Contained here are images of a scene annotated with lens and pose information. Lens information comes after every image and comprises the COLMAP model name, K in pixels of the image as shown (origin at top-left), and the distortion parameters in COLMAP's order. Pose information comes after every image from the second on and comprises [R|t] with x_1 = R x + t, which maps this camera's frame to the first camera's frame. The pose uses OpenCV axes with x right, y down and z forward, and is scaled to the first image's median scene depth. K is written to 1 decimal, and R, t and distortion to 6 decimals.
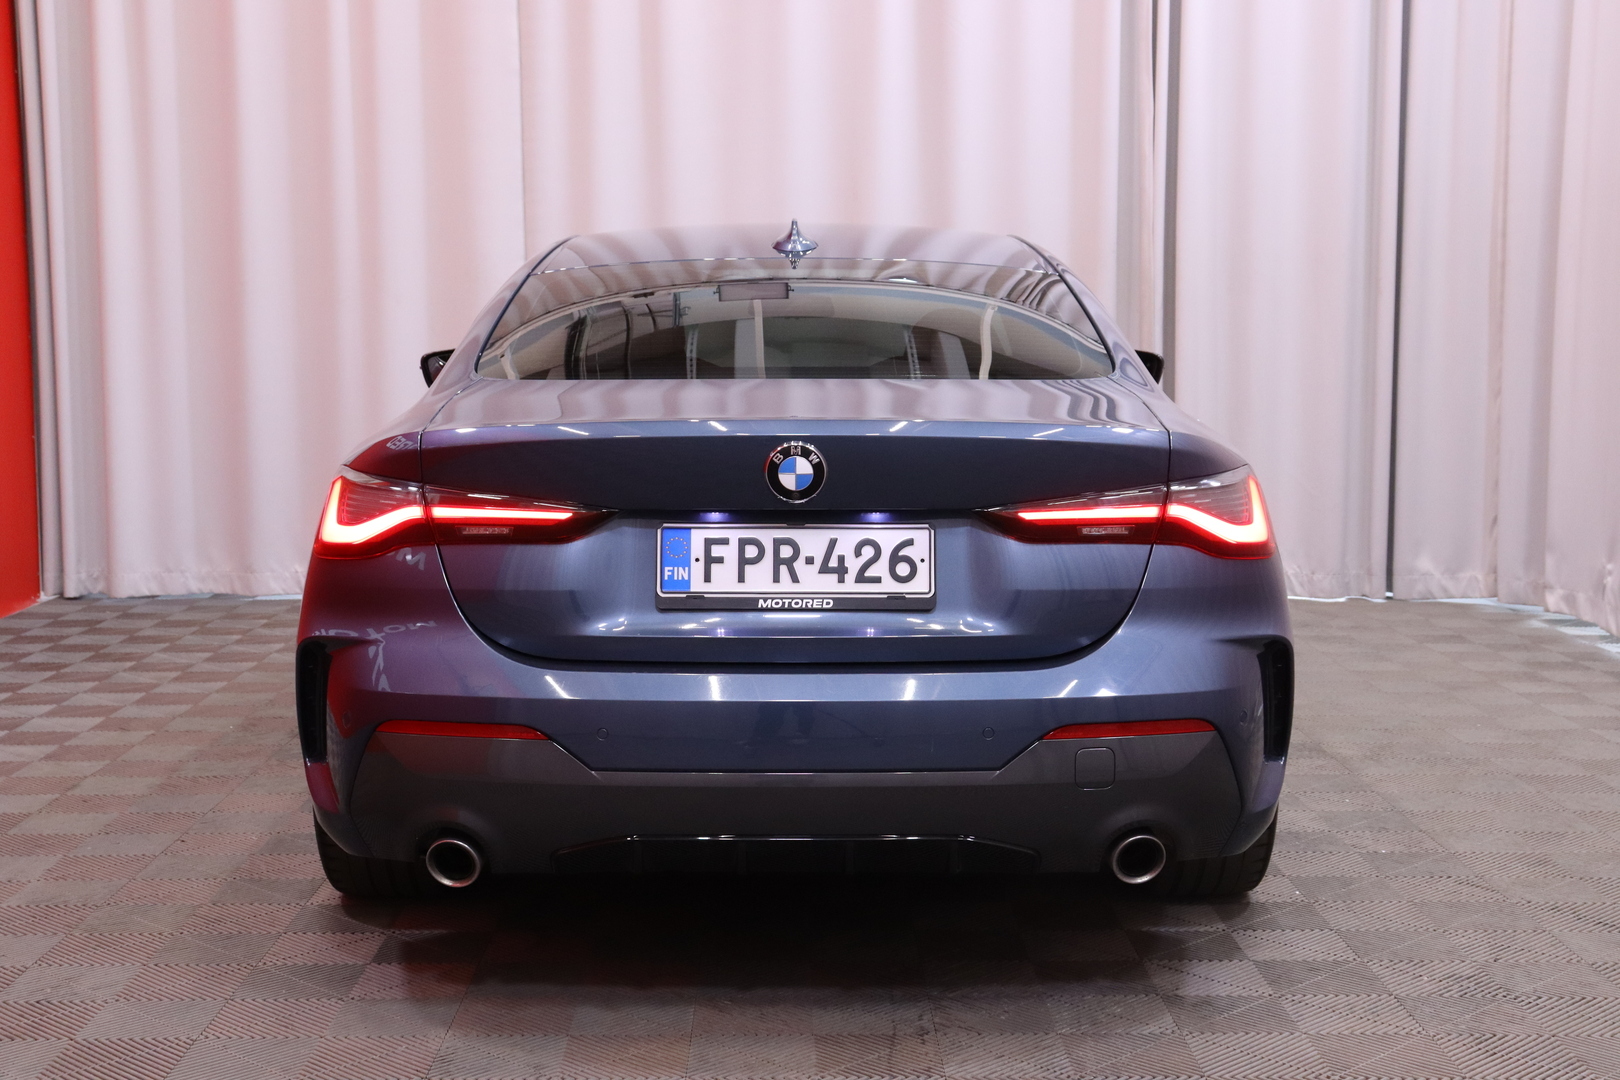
lens RADIAL K [[2291.5, 0, 810.0], [0, 2291.5, 540.0], [0, 0, 1]] dist [0.000134, 0.006840]
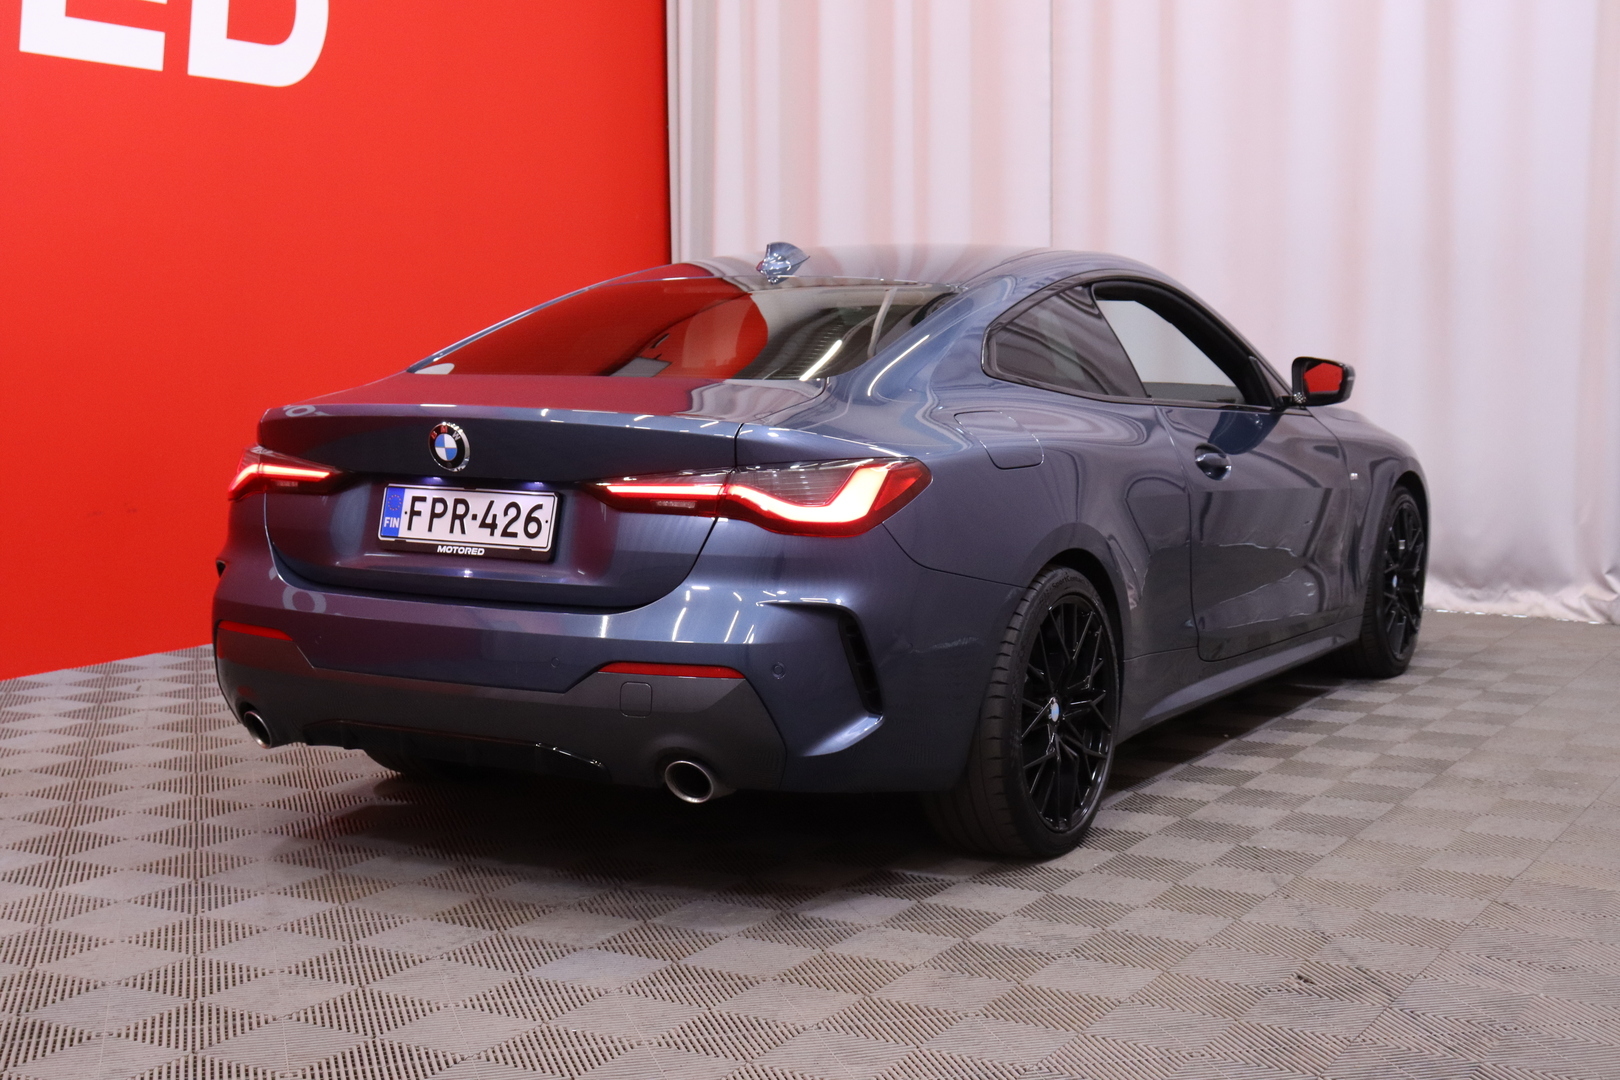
lens RADIAL K [[2291.5, 0, 810.0], [0, 2291.5, 540.0], [0, 0, 1]] dist [0.000134, 0.006840]
pose [[0.867830, 0.052007, -0.494132, 0.788135], [-0.054045, 0.998487, 0.010172, -0.001380], [0.493914, 0.017878, 0.869327, -0.010464]]
